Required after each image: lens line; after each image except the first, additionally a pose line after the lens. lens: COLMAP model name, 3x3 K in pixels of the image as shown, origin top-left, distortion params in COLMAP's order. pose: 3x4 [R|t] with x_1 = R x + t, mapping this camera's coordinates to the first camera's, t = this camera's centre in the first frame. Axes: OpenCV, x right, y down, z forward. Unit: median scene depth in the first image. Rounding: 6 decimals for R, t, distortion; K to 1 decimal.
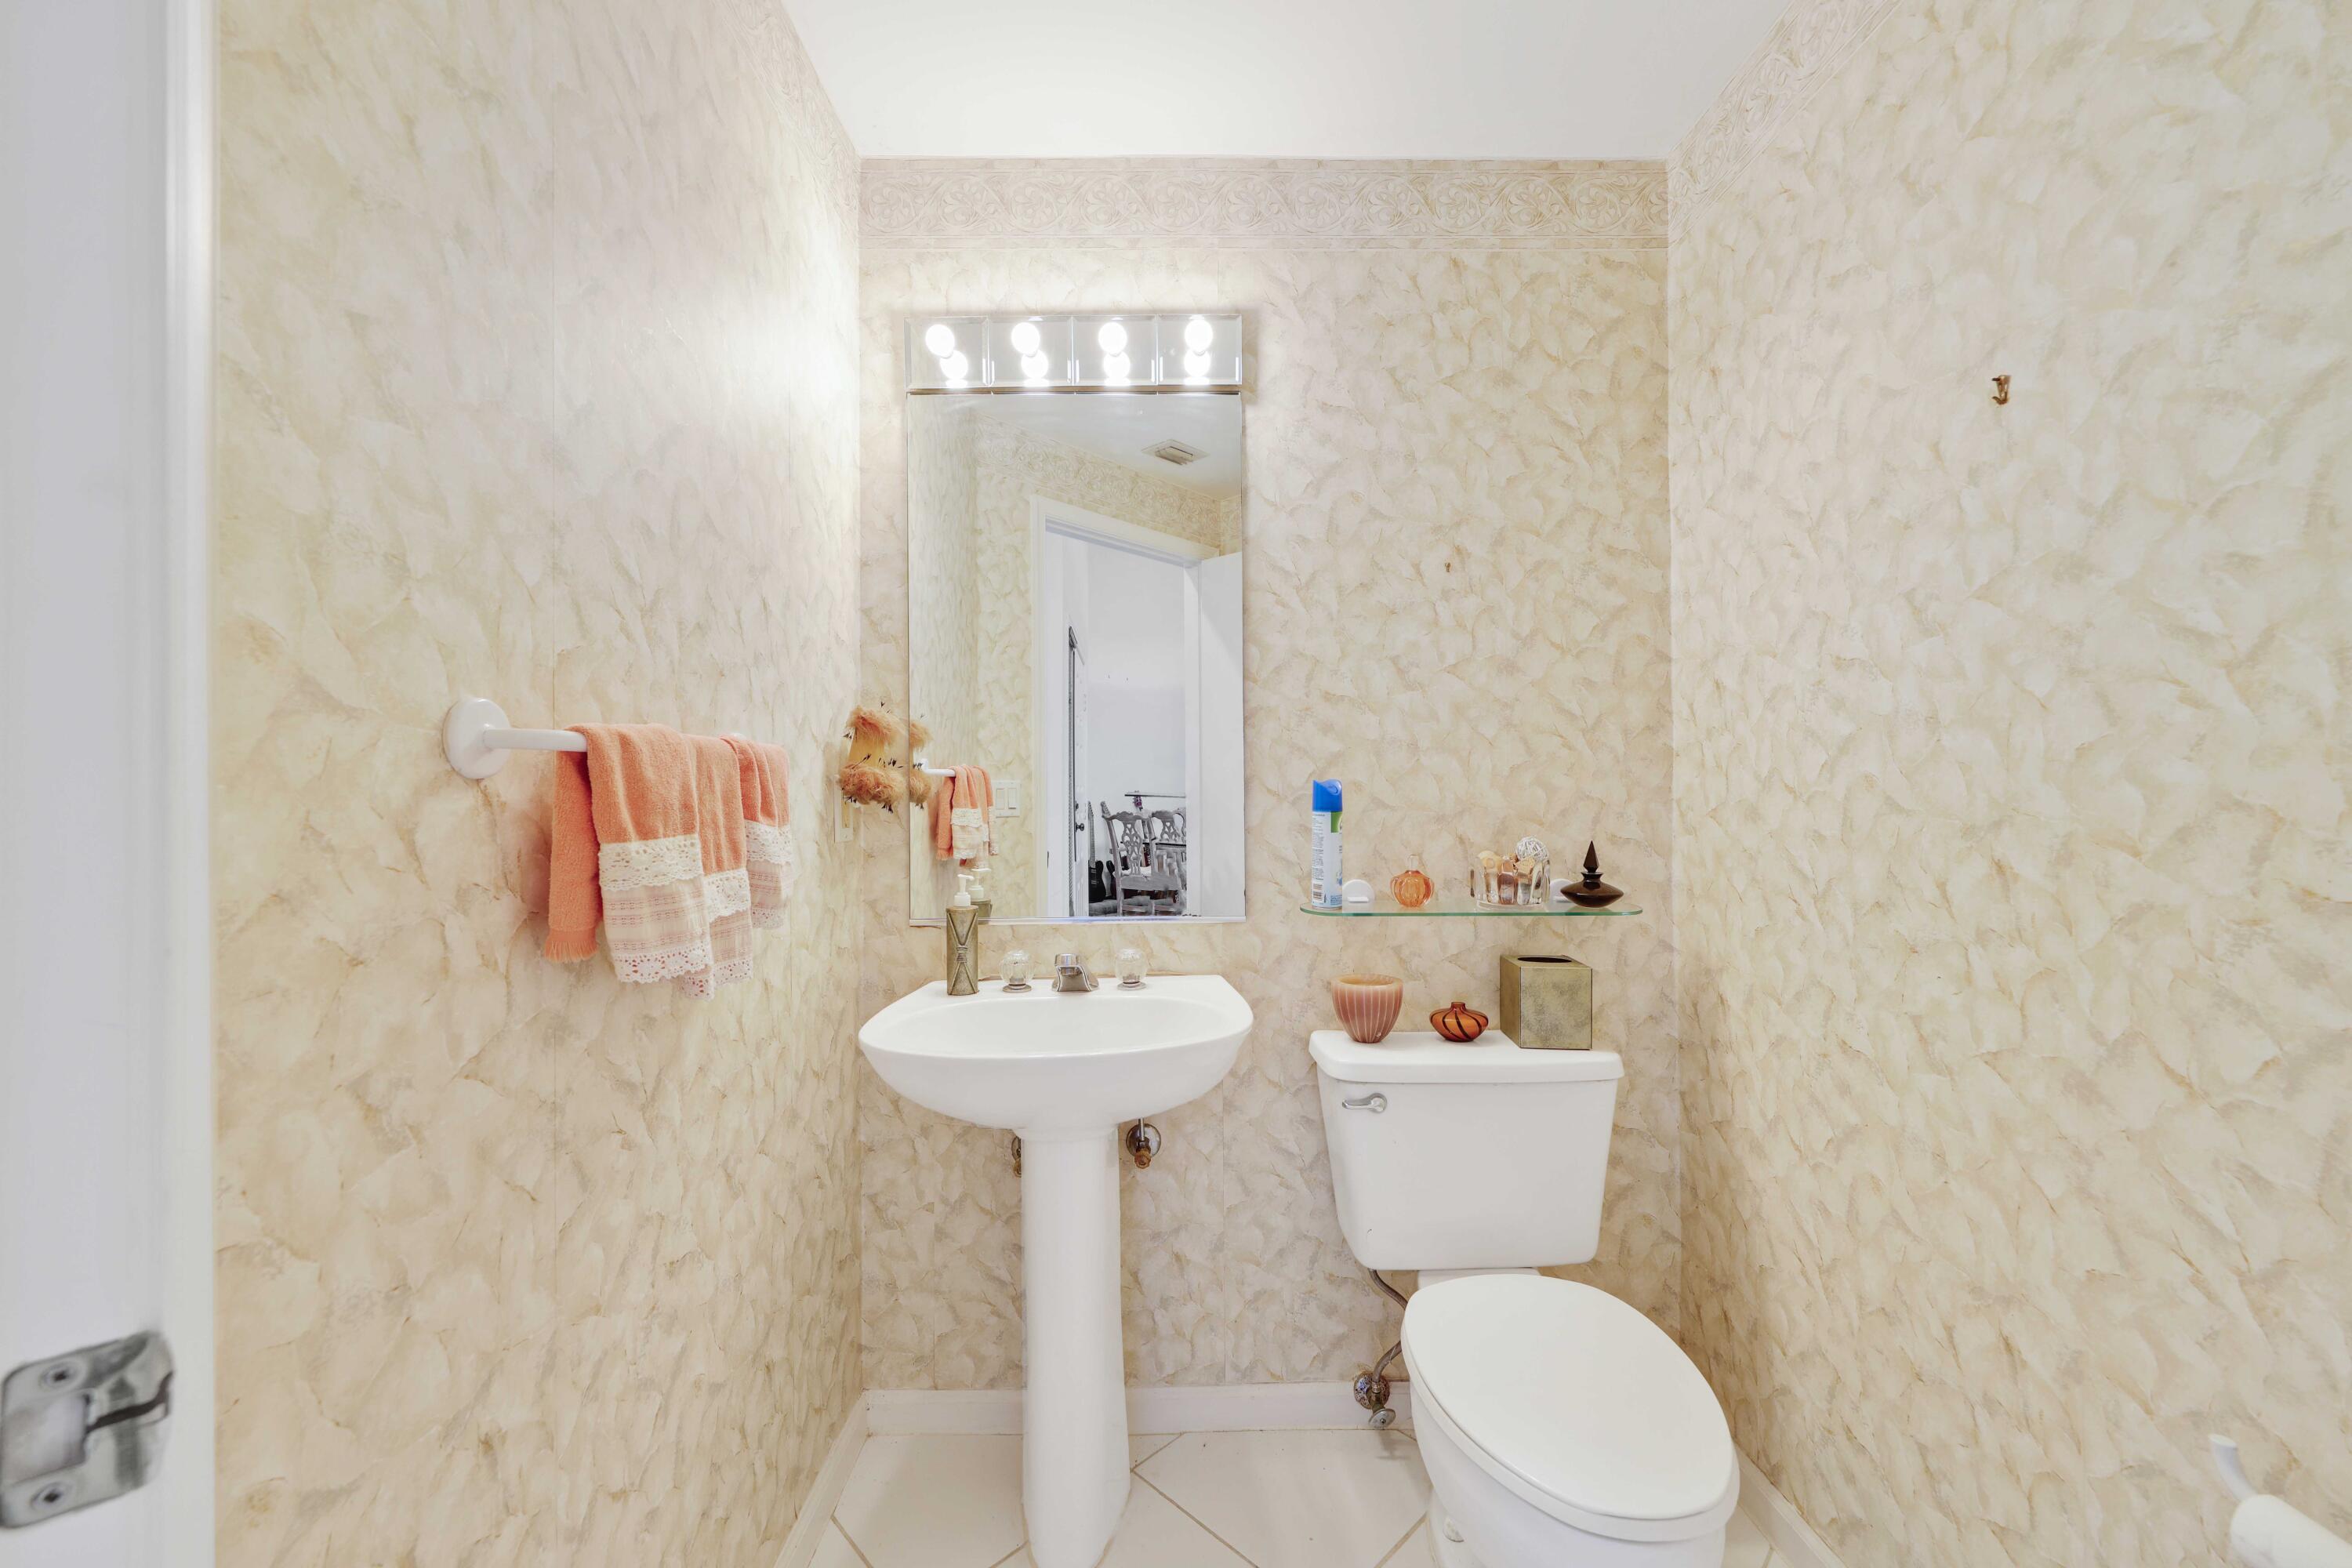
lens RADIAL K [[953.8, 0, 1174.1], [0, 953.8, 769.3], [0, 0, 1]] dist [-0.000390, -0.000178]
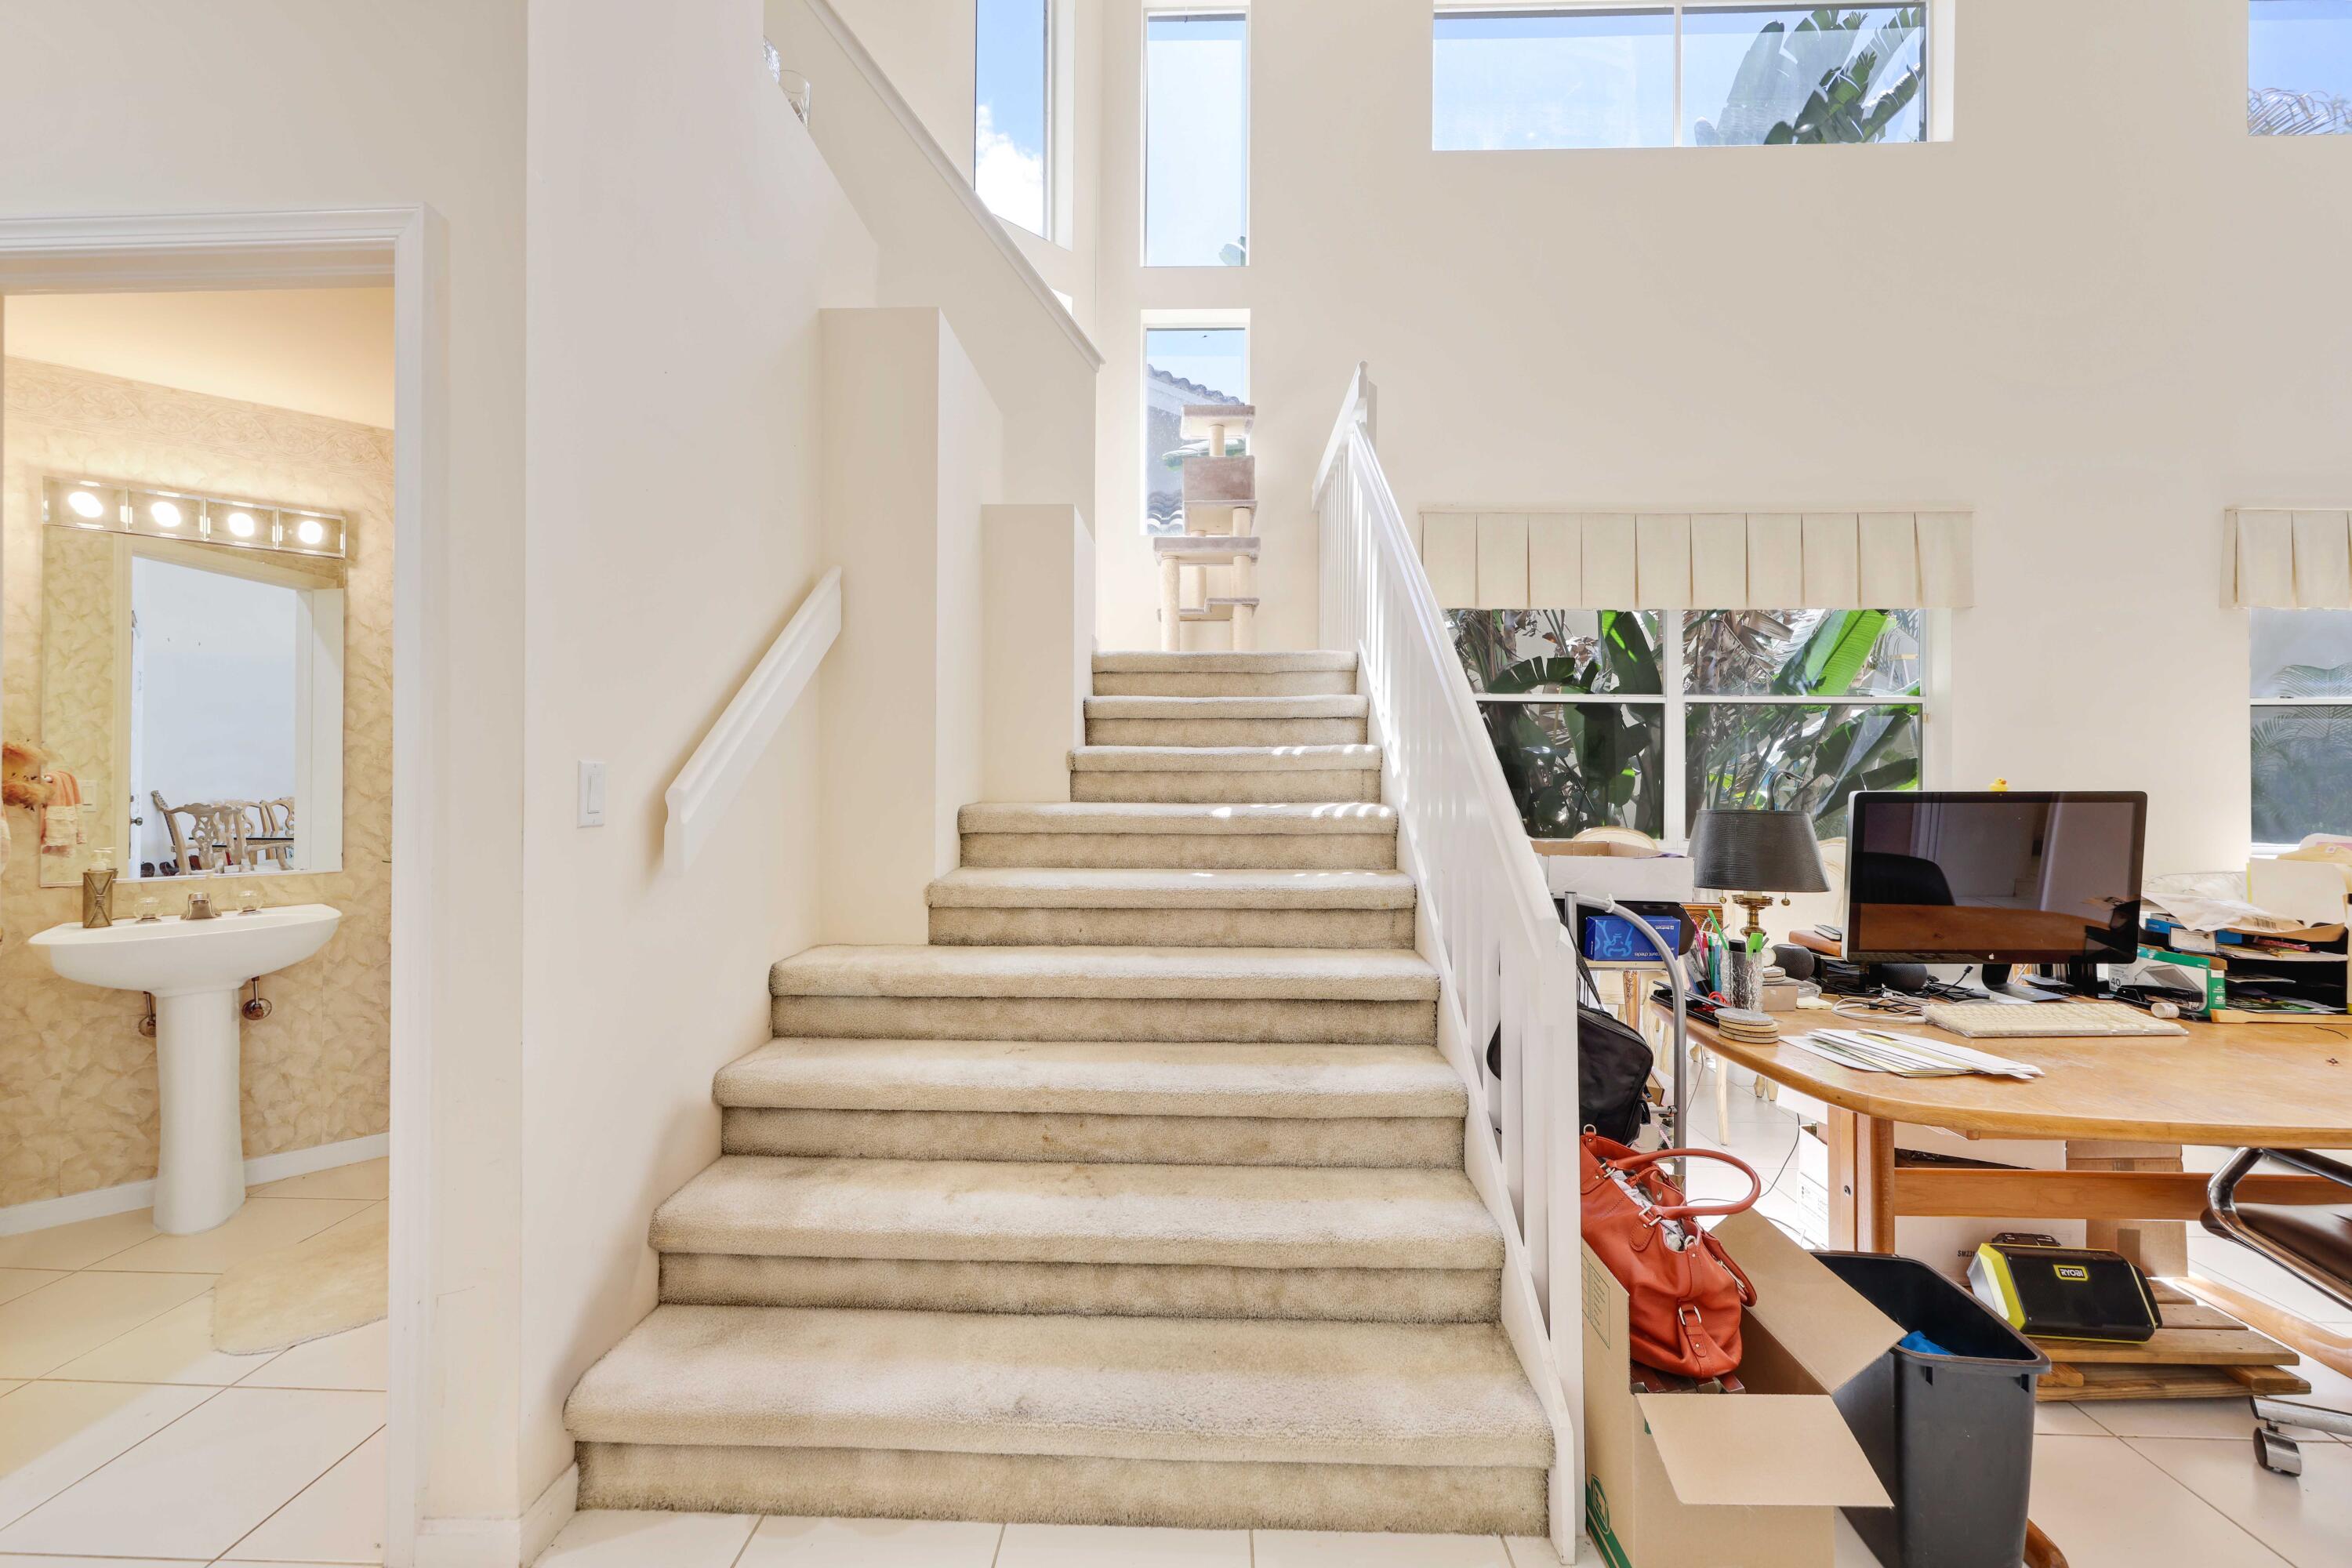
lens RADIAL K [[953.8, 0, 1174.1], [0, 953.8, 769.3], [0, 0, 1]] dist [-0.000390, -0.000178]
pose [[0.725718, 0.013309, 0.687864, -0.020618], [-0.024118, 0.999690, 0.006103, -0.068777], [-0.687570, -0.021019, 0.725814, -1.255736]]
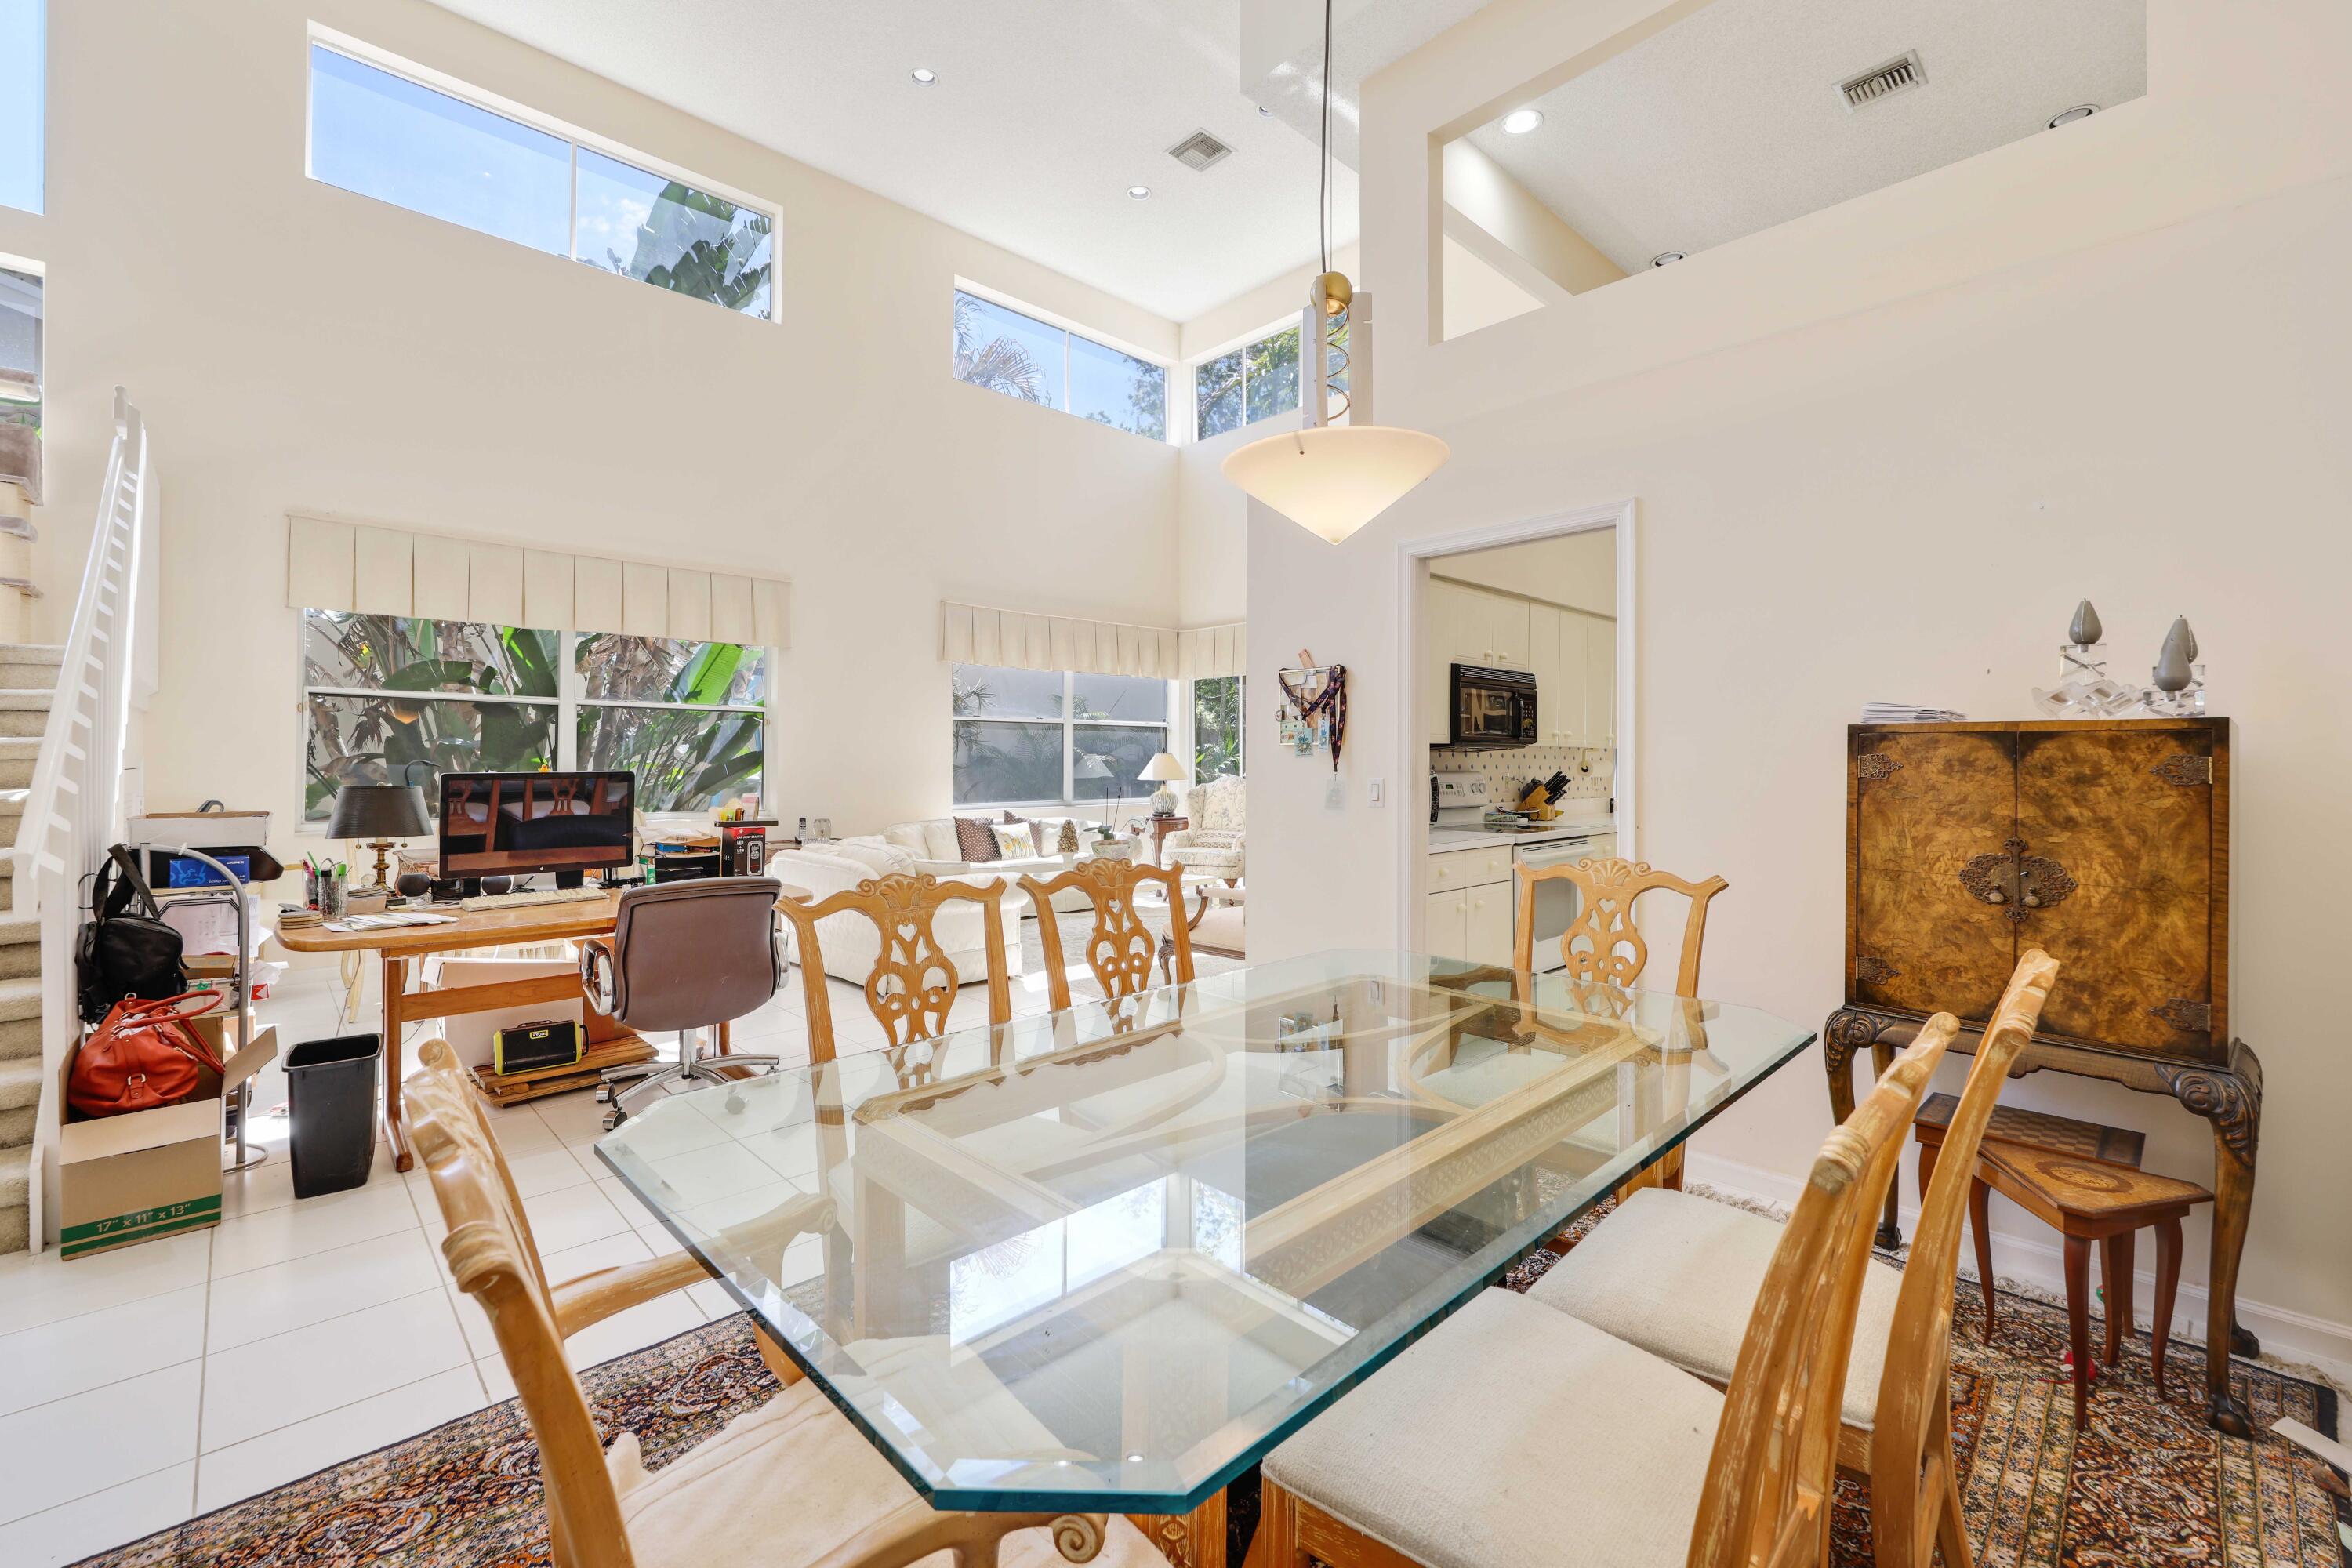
lens RADIAL K [[982.1, 0, 1178.2], [0, 982.1, 752.4], [0, 0, 1]] dist [0.001833, 0.000360]
pose [[0.017383, 0.019666, 0.999655, -0.678235], [-0.024043, 0.999526, -0.019245, -0.099970], [-0.999560, -0.023700, 0.017847, -2.805946]]
